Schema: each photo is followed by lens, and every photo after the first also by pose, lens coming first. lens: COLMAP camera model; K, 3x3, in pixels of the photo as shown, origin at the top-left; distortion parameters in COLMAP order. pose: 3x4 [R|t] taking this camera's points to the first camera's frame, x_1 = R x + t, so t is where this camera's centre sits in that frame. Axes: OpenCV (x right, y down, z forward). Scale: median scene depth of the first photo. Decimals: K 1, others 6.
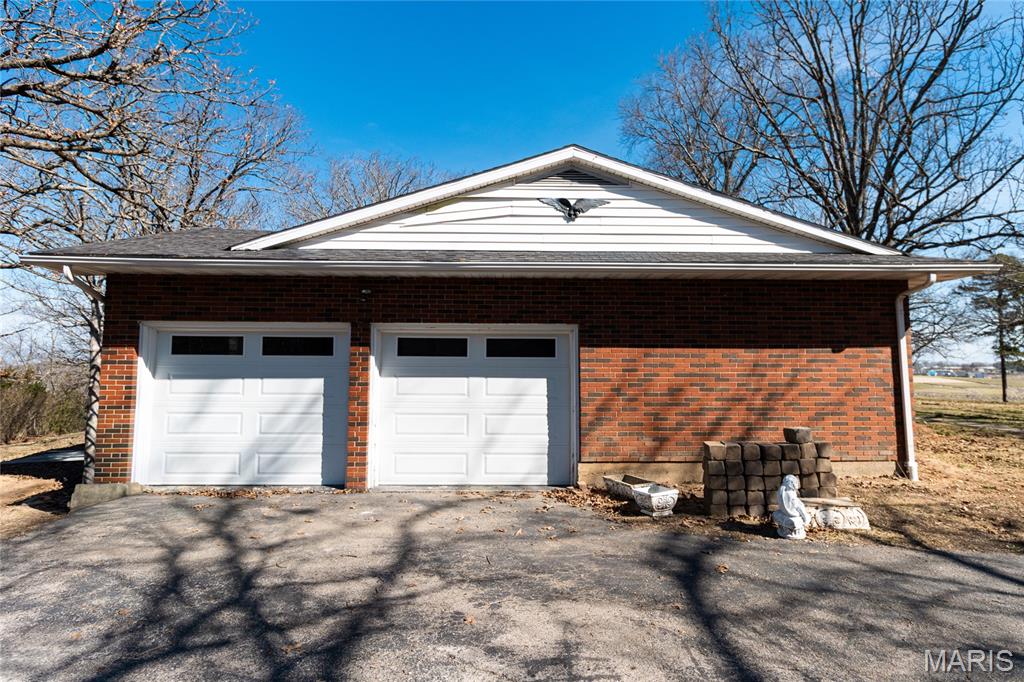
lens RADIAL K [[575.5, 0, 512.5], [0, 575.5, 337.2], [0, 0, 1]] dist [0.015824, 0.003595]
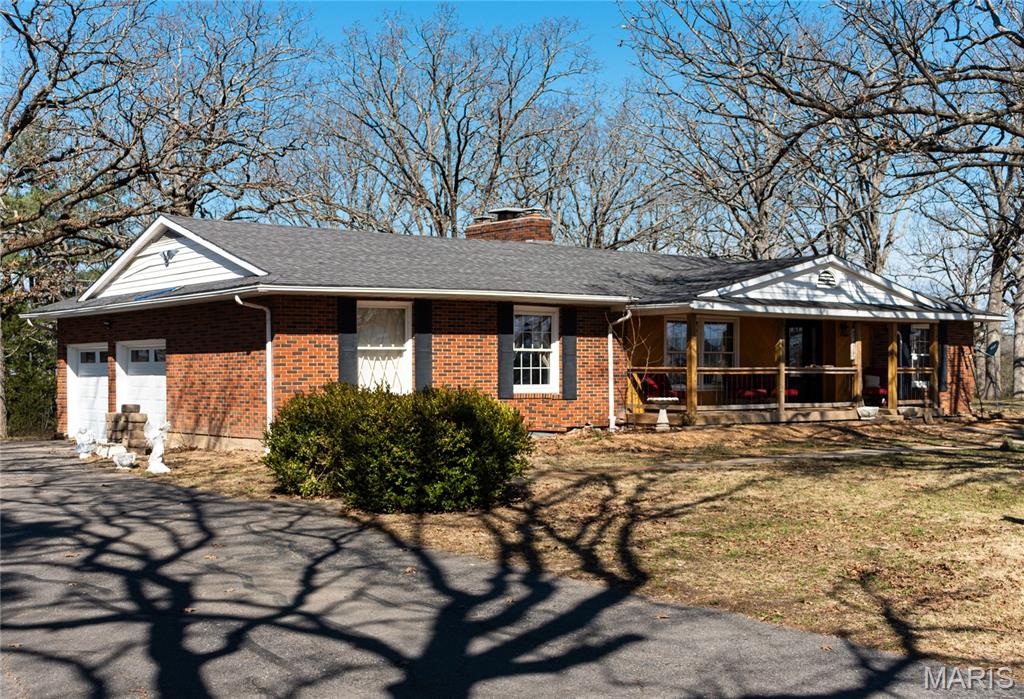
lens RADIAL K [[1320.9, 0, 509.0], [0, 1320.9, 352.3], [0, 0, 1]] dist [-0.001461, 0.000000]
pose [[0.579527, -0.021713, -0.814664, 3.324254], [0.052901, 0.998539, 0.011019, 0.021781], [0.813234, -0.049482, 0.579829, -0.232858]]
